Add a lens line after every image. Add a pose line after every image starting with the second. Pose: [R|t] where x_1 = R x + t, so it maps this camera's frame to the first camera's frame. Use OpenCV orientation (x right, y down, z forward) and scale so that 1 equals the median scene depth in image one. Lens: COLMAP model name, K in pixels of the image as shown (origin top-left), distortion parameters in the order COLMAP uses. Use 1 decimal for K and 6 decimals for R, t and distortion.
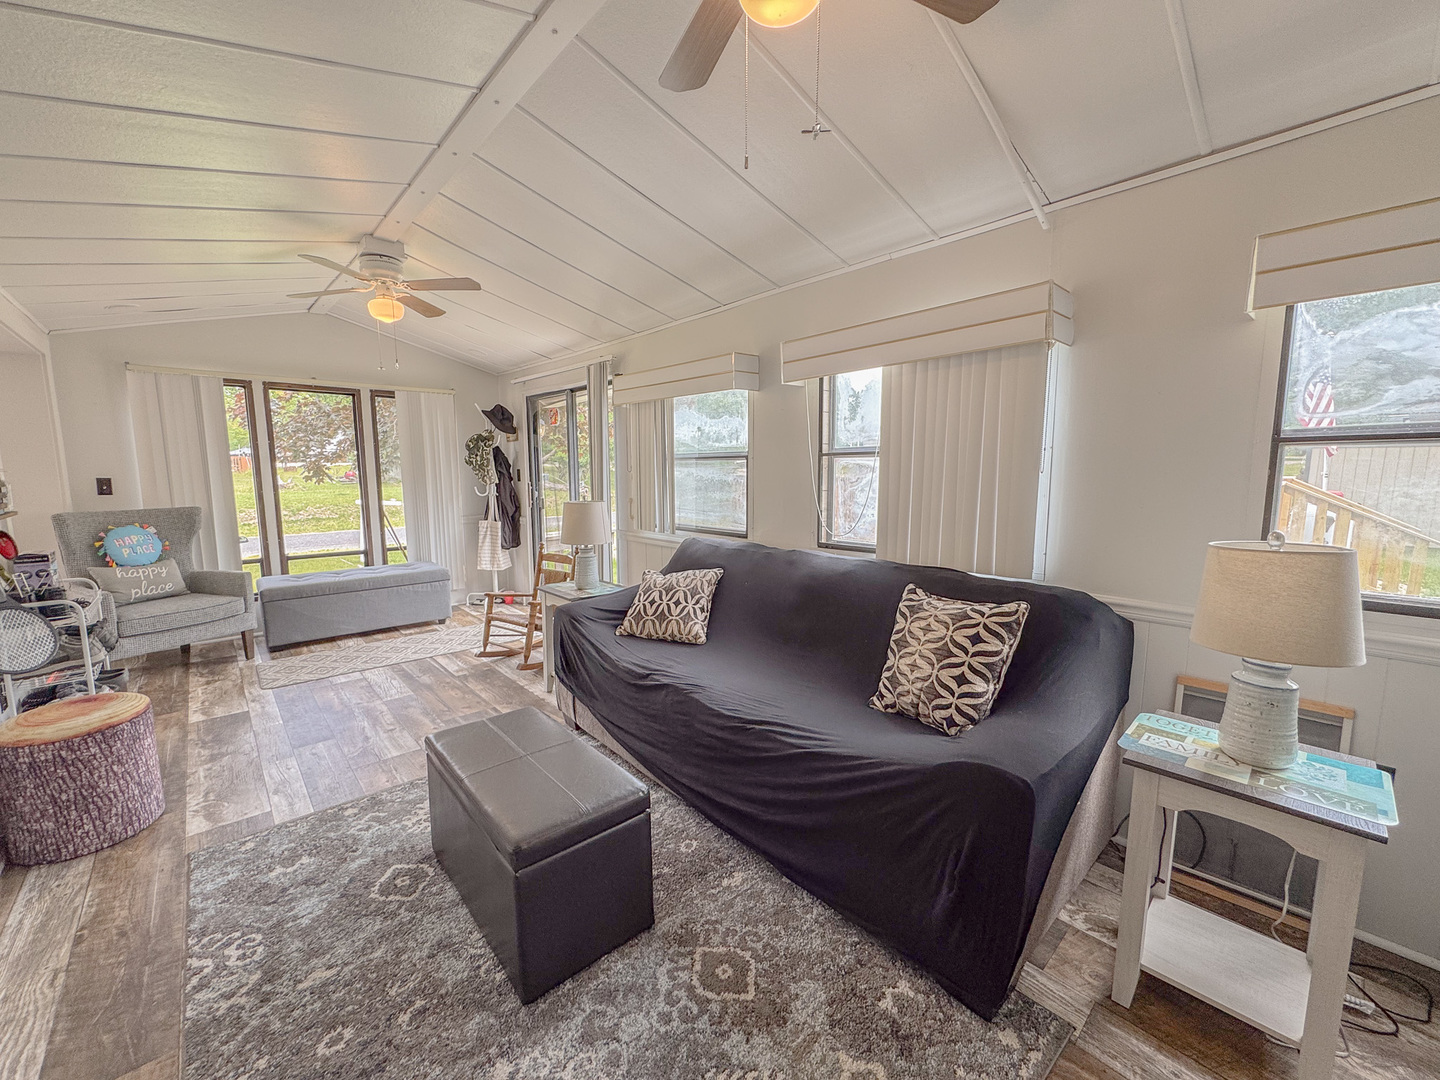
lens RADIAL K [[575.6, 0, 720.0], [0, 575.6, 540.0], [0, 0, 1]] dist [-0.000667, -0.000324]
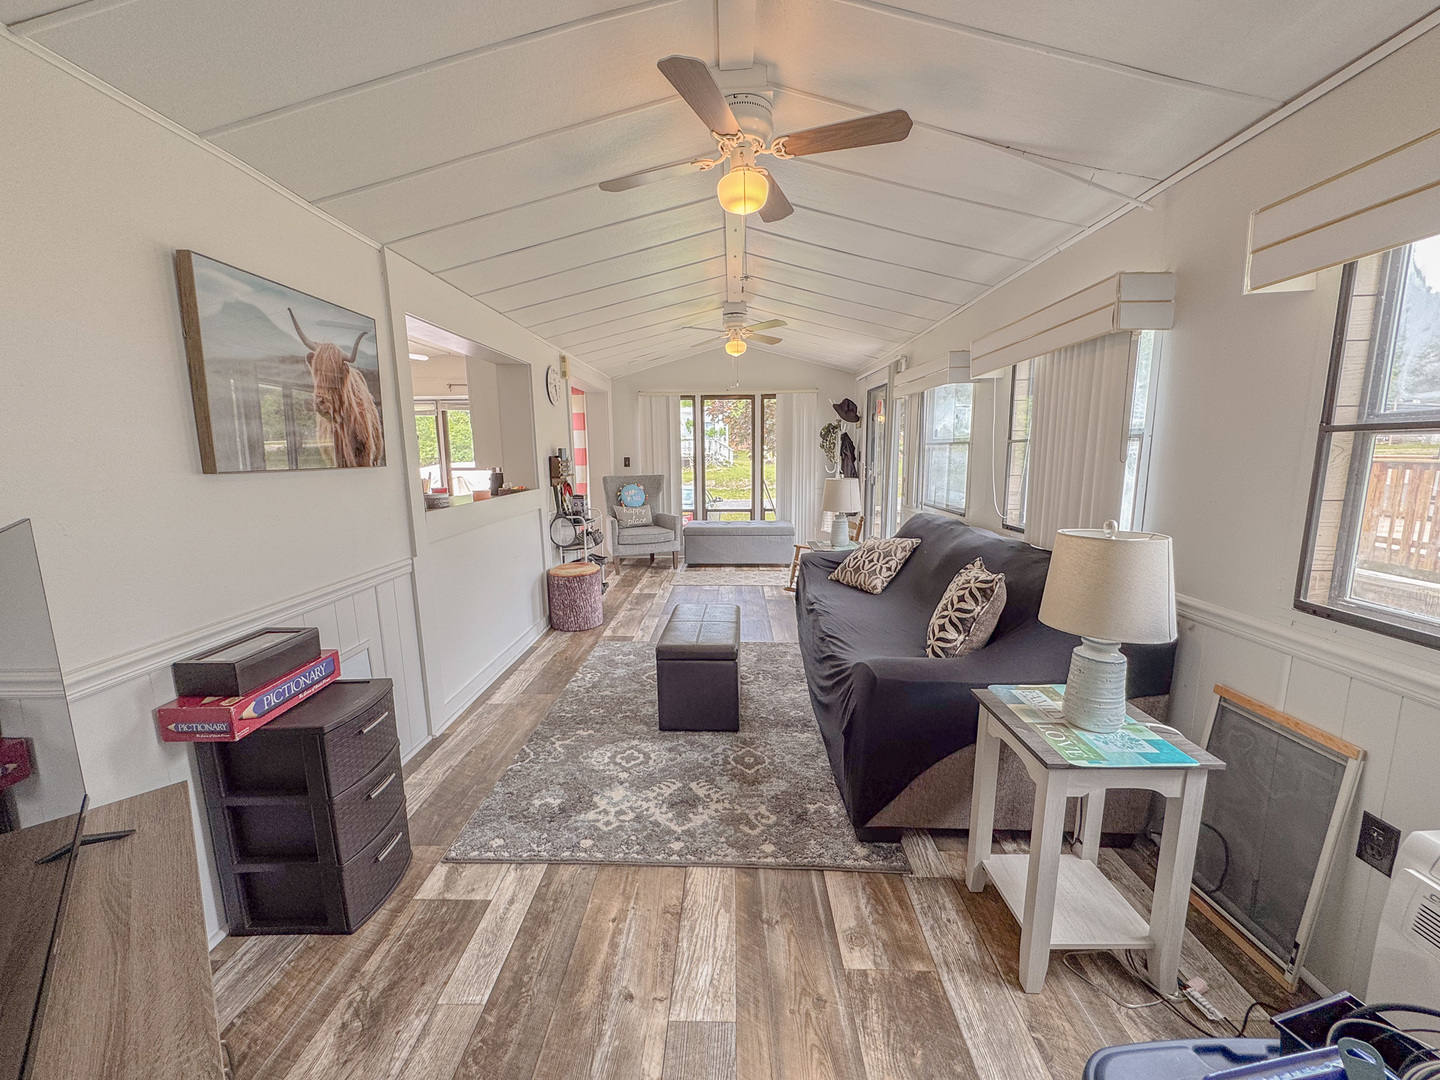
lens RADIAL K [[580.9, 0, 720.0], [0, 580.9, 540.0], [0, 0, 1]] dist [0.003692, 0.000025]
pose [[0.719781, 0.104786, -0.686248, 0.412693], [-0.079563, 0.994480, 0.068400, 0.001932], [0.689627, 0.005367, 0.724145, -0.113910]]
